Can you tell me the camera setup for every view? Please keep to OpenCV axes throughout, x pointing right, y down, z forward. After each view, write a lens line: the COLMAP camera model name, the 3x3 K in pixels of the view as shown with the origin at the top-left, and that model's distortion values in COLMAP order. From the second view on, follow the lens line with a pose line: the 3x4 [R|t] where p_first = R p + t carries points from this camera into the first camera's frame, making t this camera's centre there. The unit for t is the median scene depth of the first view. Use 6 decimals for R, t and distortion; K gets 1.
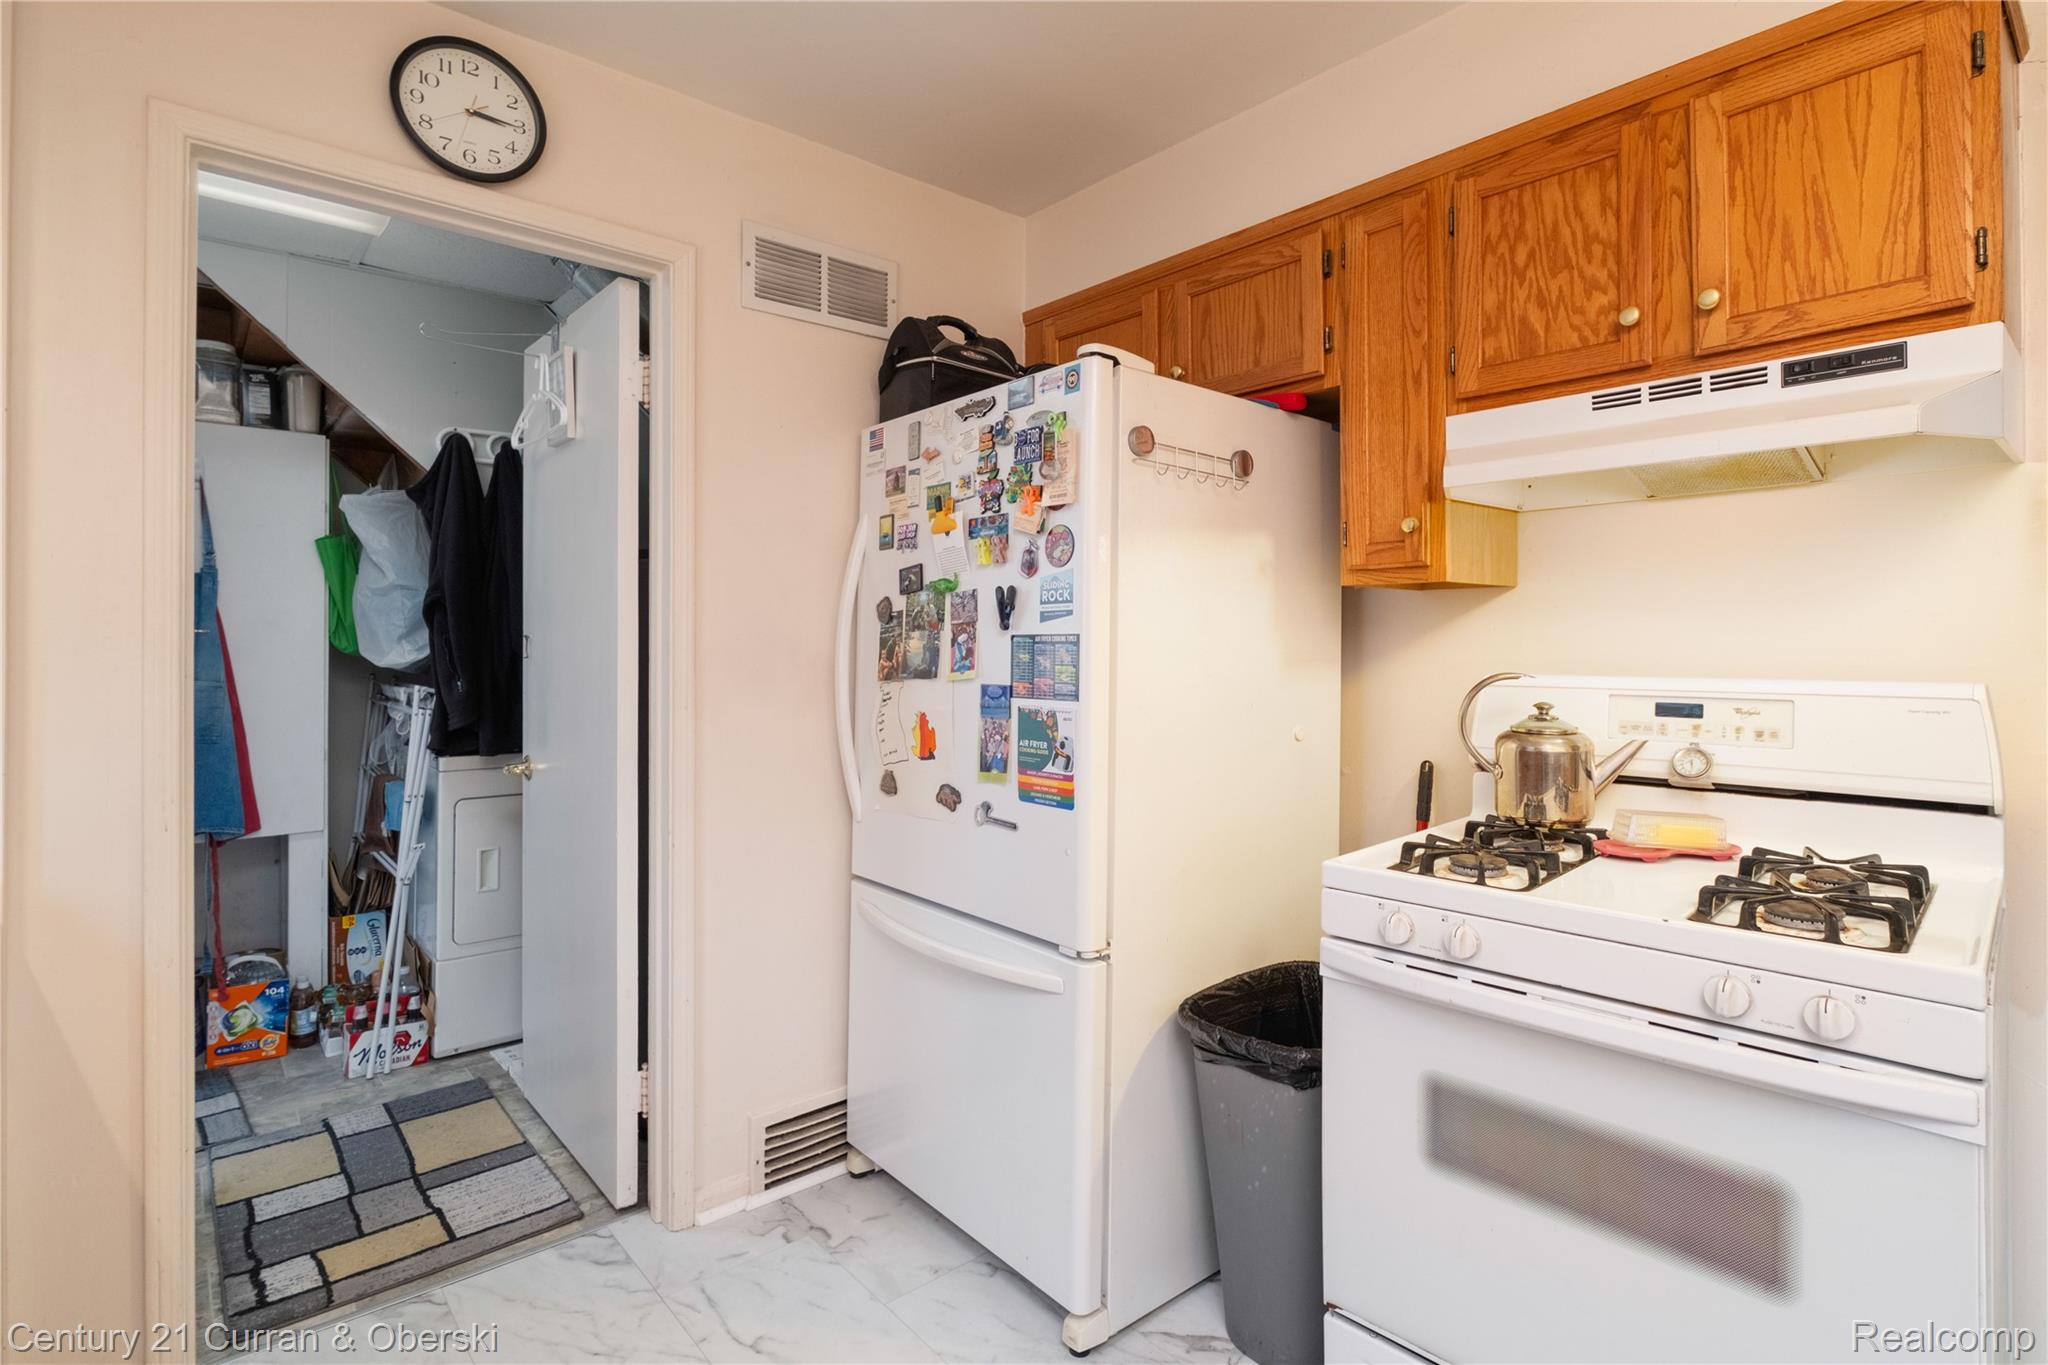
lens RADIAL K [[1004.1, 0, 1052.5], [0, 1004.1, 631.7], [0, 0, 1]] dist [-0.001254, -0.000685]
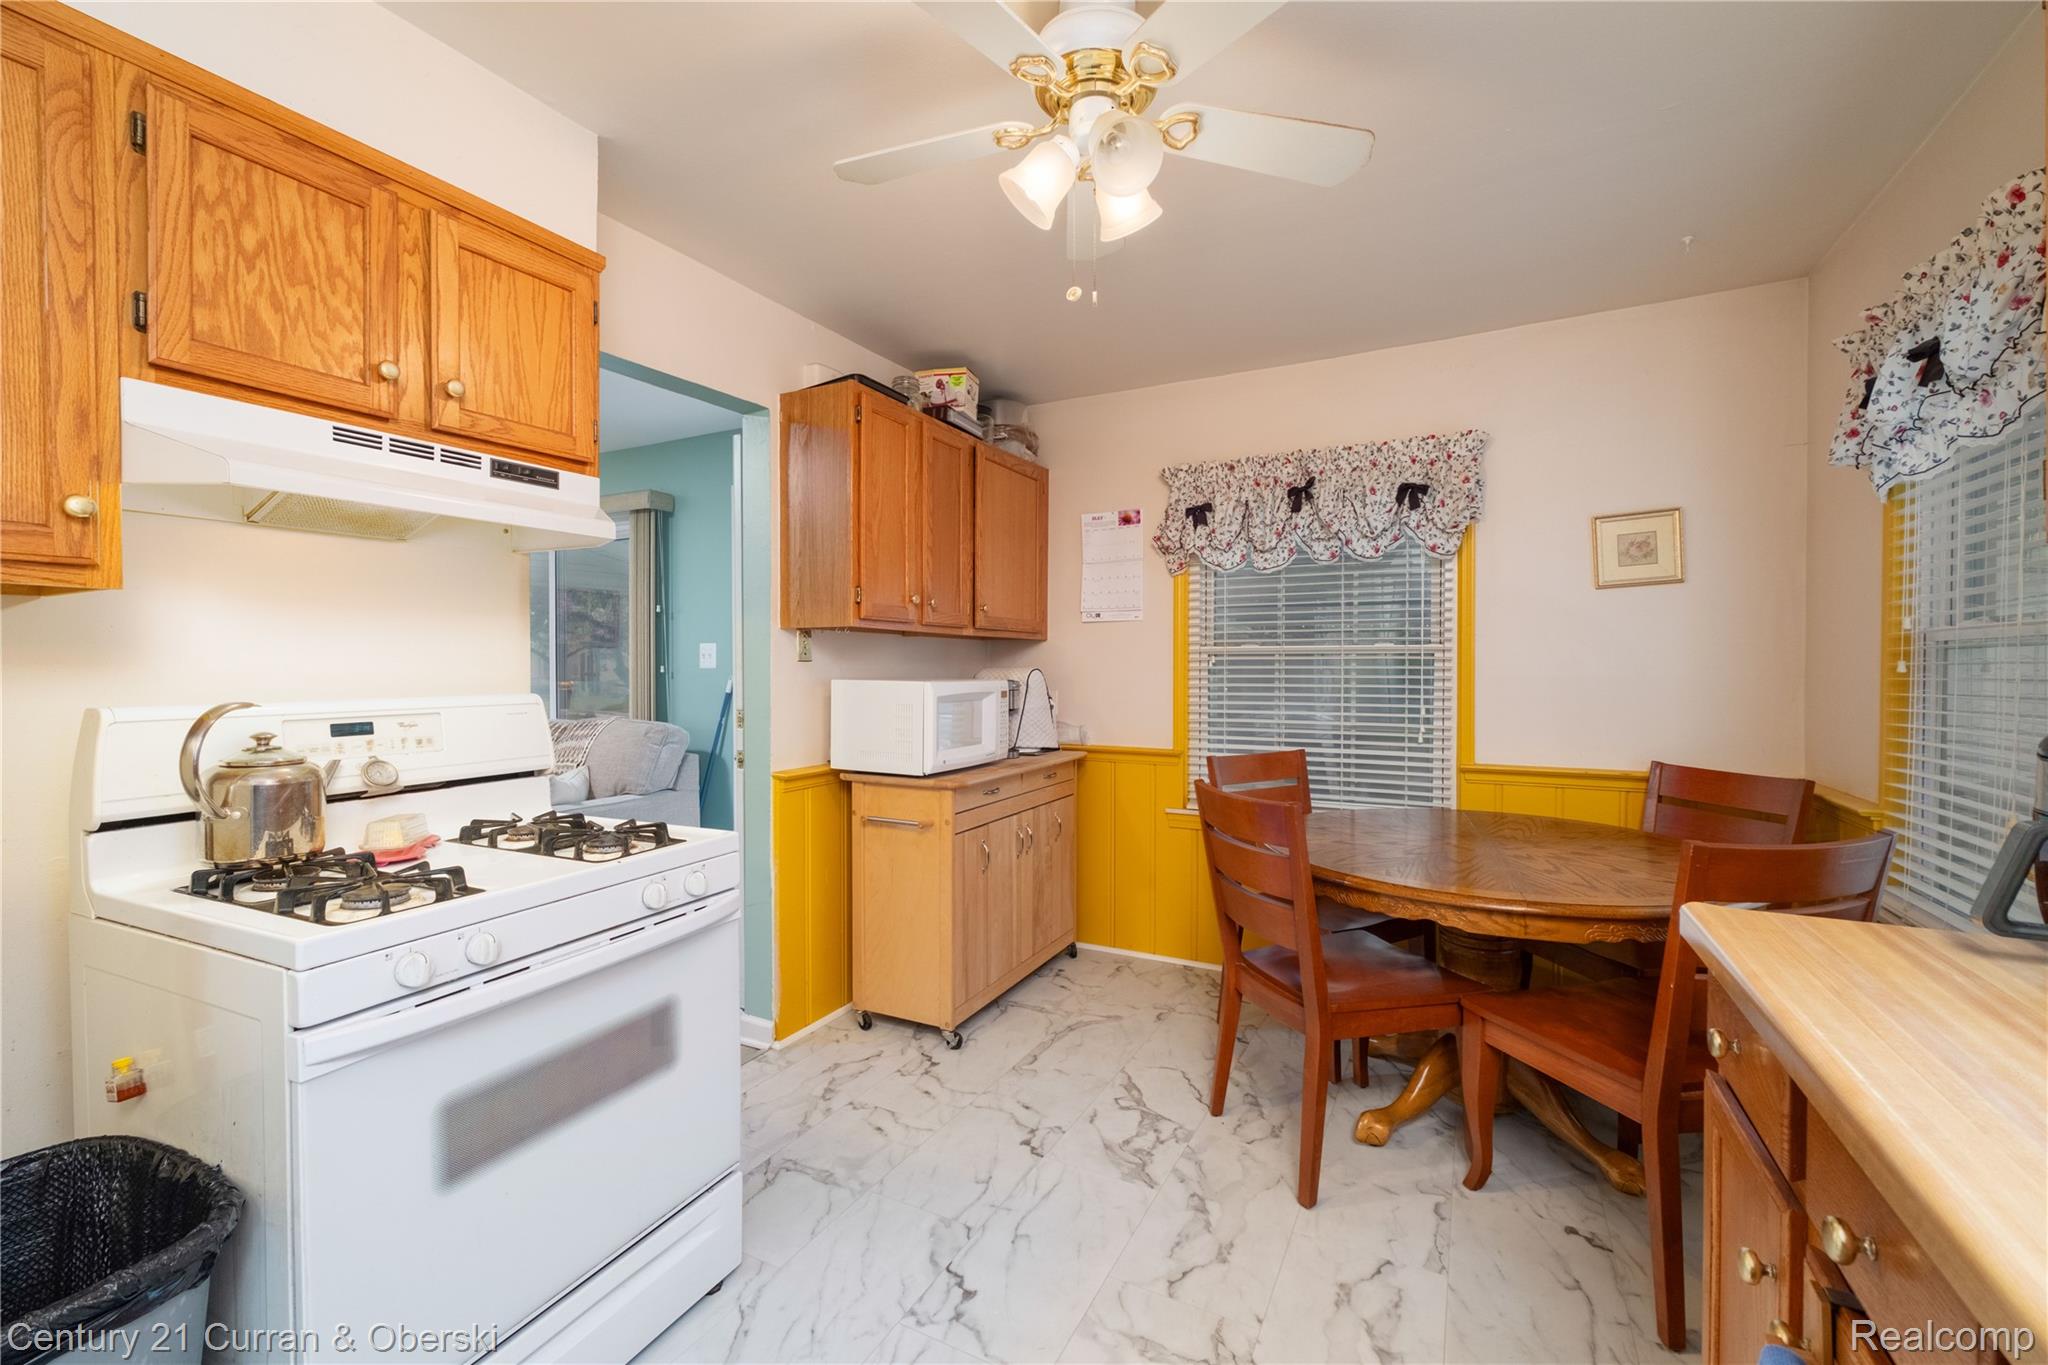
lens RADIAL K [[841.0, 0, 1043.8], [0, 841.0, 678.0], [0, 0, 1]] dist [0.000714, 0.000196]
pose [[-0.358228, -0.012377, 0.933552, -0.471730], [-0.005744, 0.999922, 0.011053, 0.006690], [-0.933616, -0.001403, -0.358272, 0.572652]]
